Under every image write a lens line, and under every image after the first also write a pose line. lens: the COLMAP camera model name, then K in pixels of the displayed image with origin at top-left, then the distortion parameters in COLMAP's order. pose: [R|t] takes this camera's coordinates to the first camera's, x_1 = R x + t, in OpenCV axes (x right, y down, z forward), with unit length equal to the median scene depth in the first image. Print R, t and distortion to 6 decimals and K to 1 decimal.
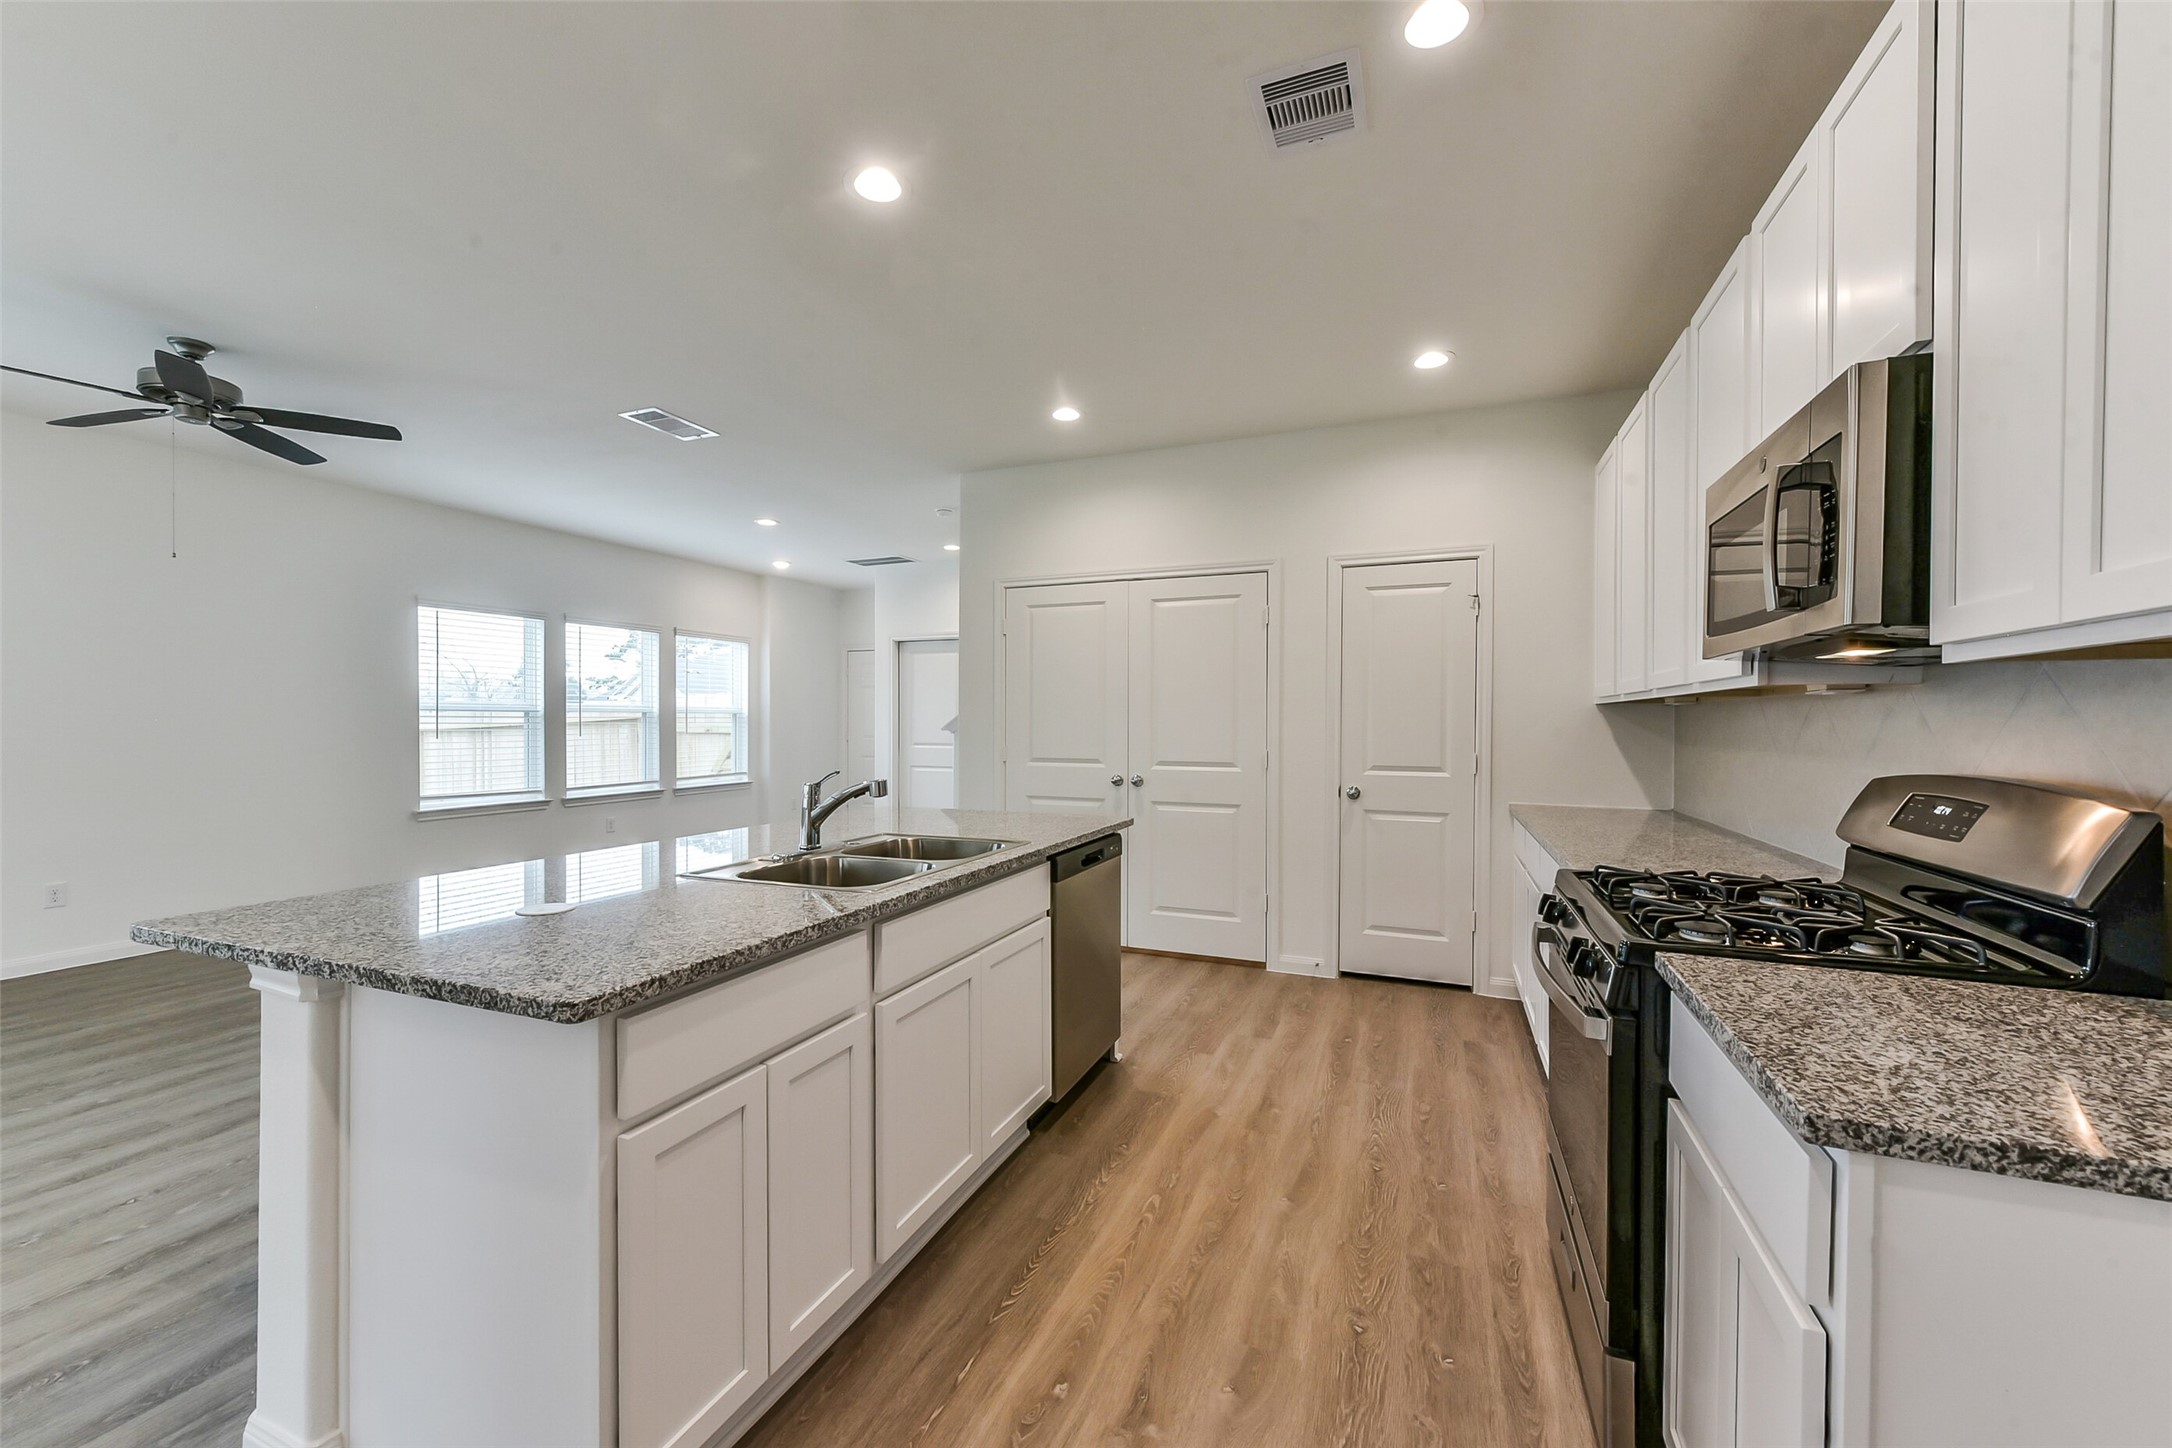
lens RADIAL K [[838.6, 0, 1082.9], [0, 838.6, 730.8], [0, 0, 1]] dist [0.004151, -0.001780]
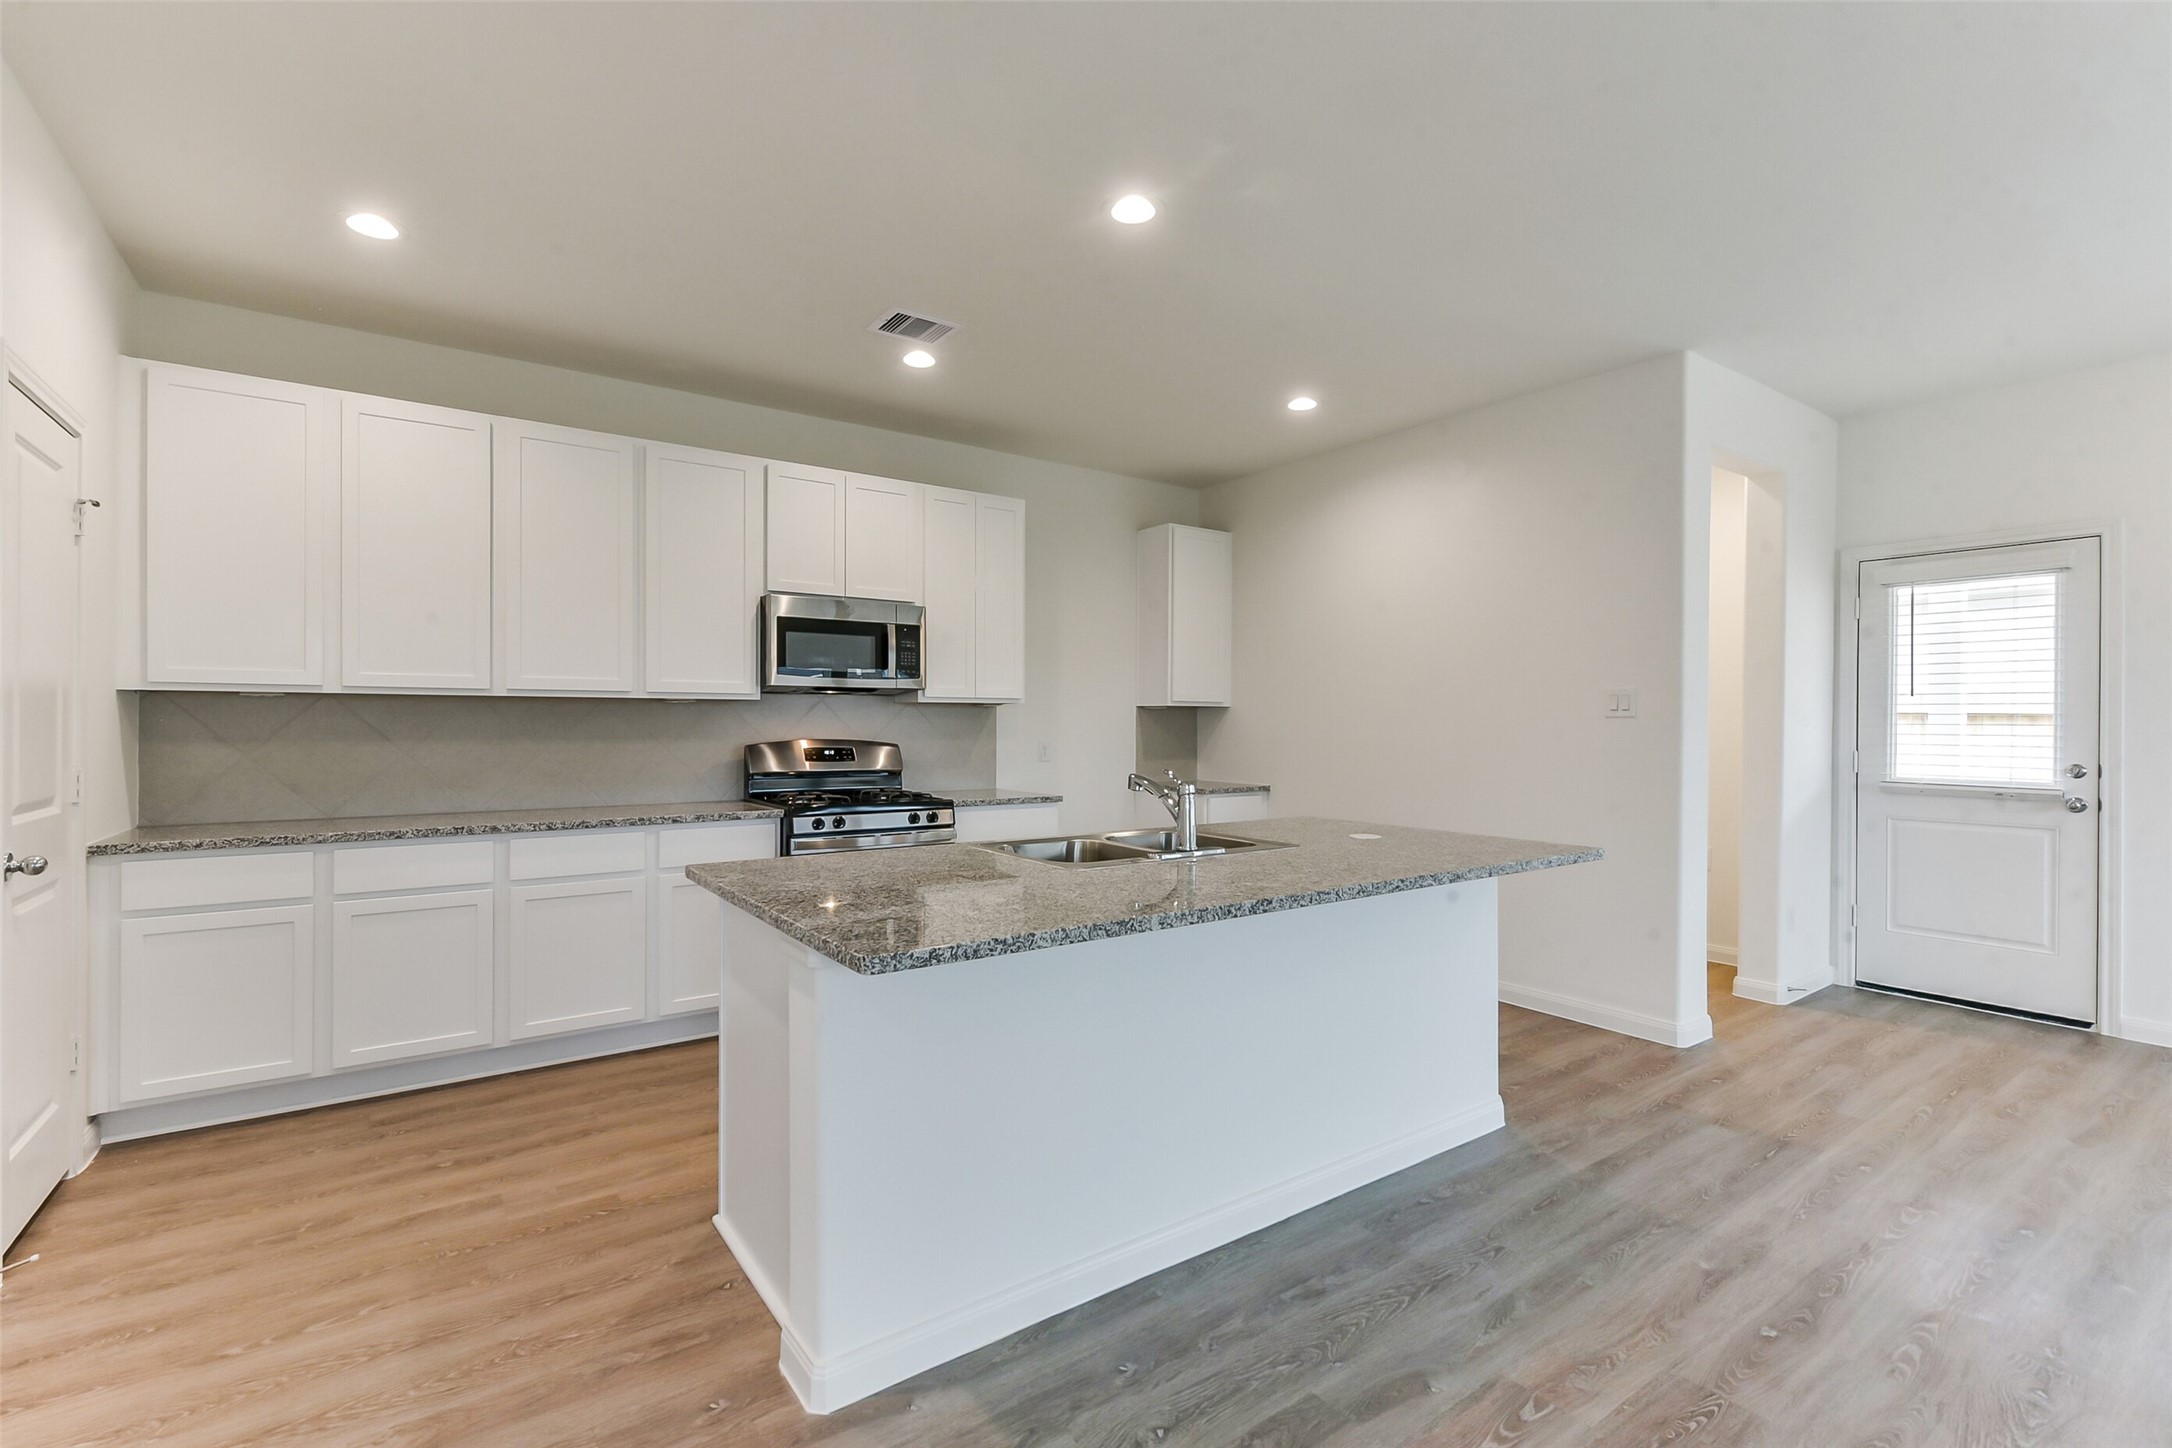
lens RADIAL K [[967.0, 0, 1091.0], [0, 967.0, 718.9], [0, 0, 1]] dist [0.009172, -0.001357]
pose [[-0.846024, -0.004756, 0.533124, -0.573015], [-0.000118, 0.999962, 0.008733, -0.016181], [-0.533145, 0.007325, -0.845992, 1.378359]]
